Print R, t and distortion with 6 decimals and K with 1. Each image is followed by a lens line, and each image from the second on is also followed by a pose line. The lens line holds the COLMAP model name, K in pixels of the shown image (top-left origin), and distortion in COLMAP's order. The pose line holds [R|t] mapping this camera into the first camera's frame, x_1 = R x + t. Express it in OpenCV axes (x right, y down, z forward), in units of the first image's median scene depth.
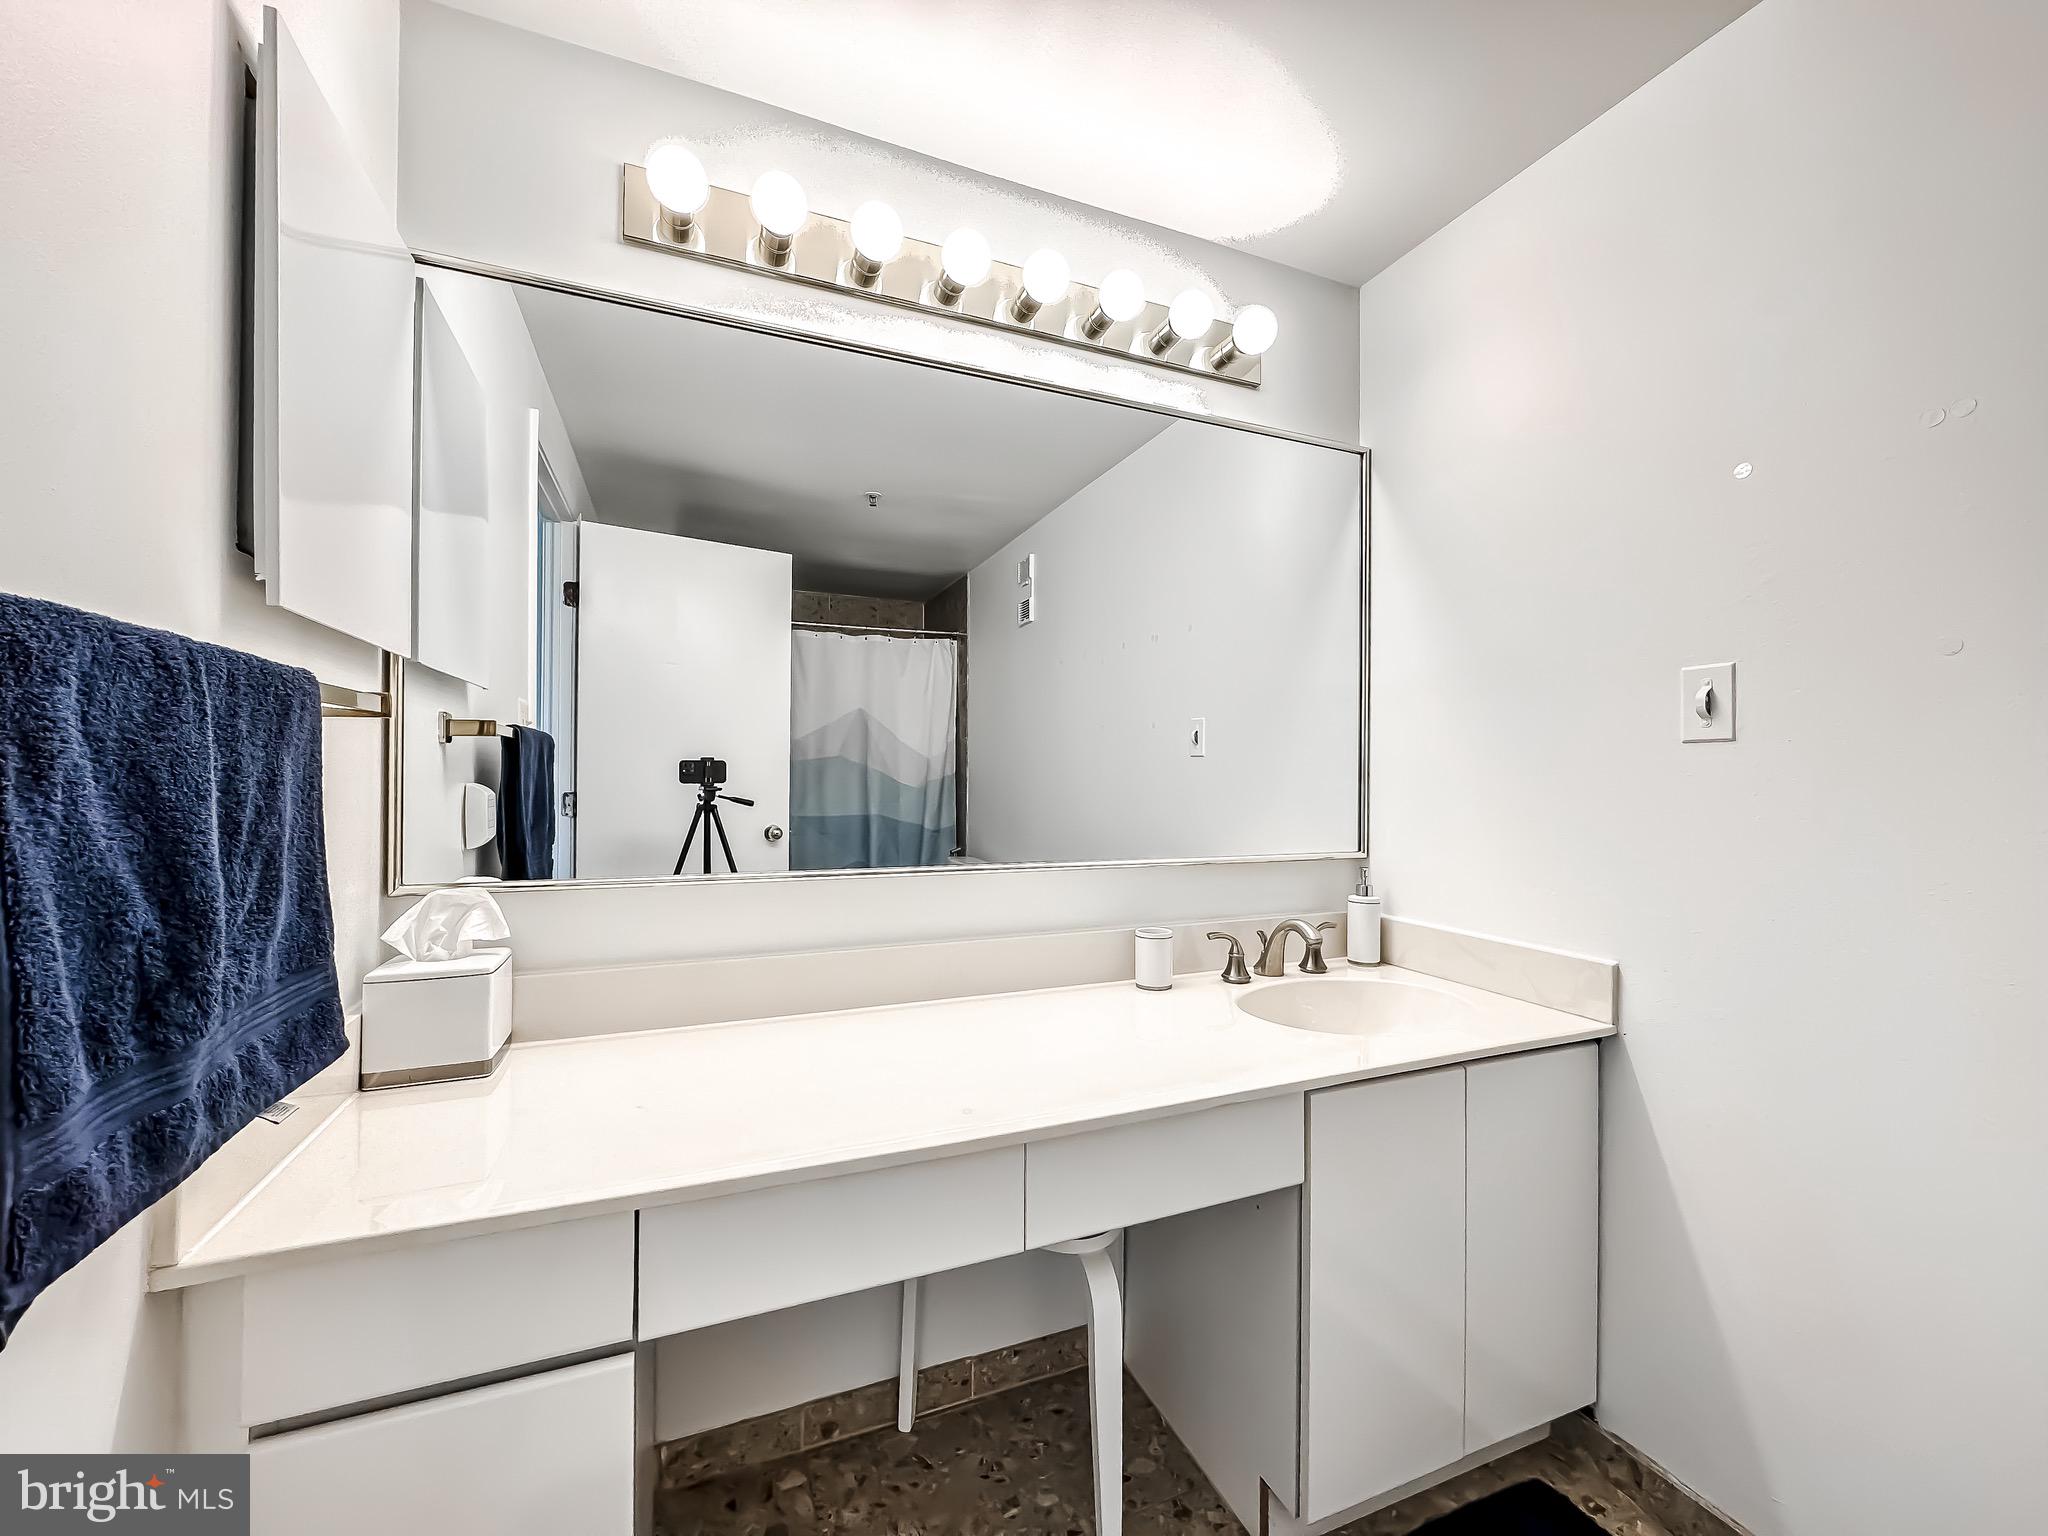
lens RADIAL K [[818.6, 0, 1024.2], [0, 818.6, 770.5], [0, 0, 1]] dist [-0.001738, 0.000377]
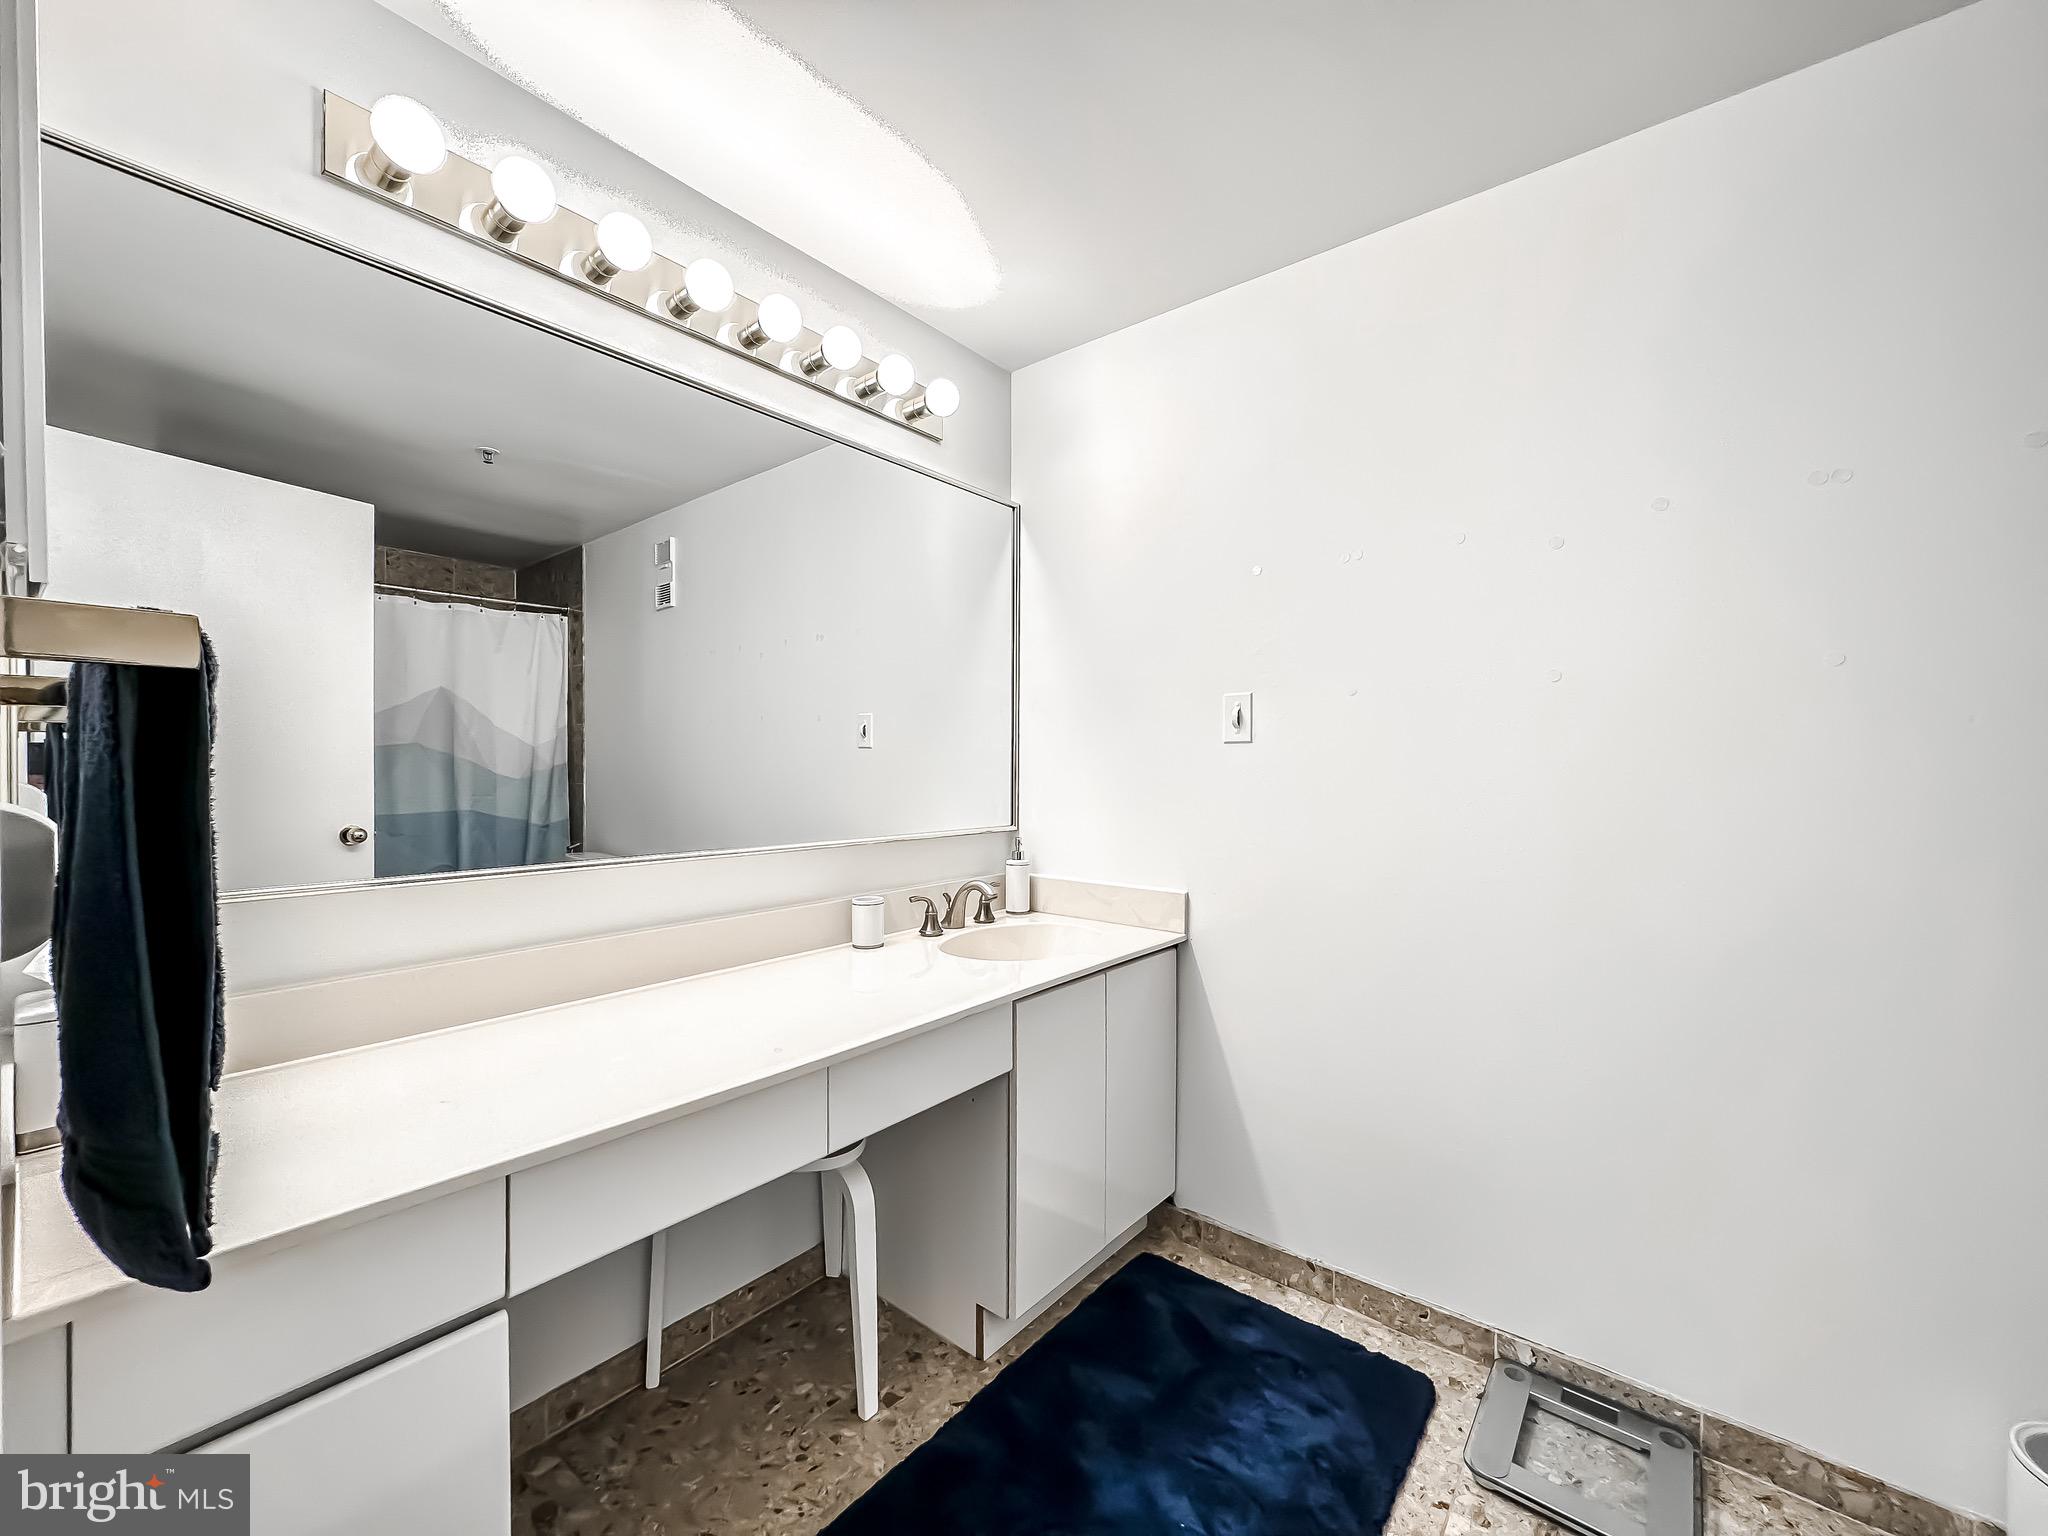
lens RADIAL K [[818.6, 0, 1024.2], [0, 818.6, 770.5], [0, 0, 1]] dist [-0.001738, 0.000377]
pose [[0.881056, -0.008715, 0.472932, -0.190046], [0.000936, 0.999860, 0.016683, -0.006754], [-0.473011, -0.014256, 0.880941, -0.130709]]
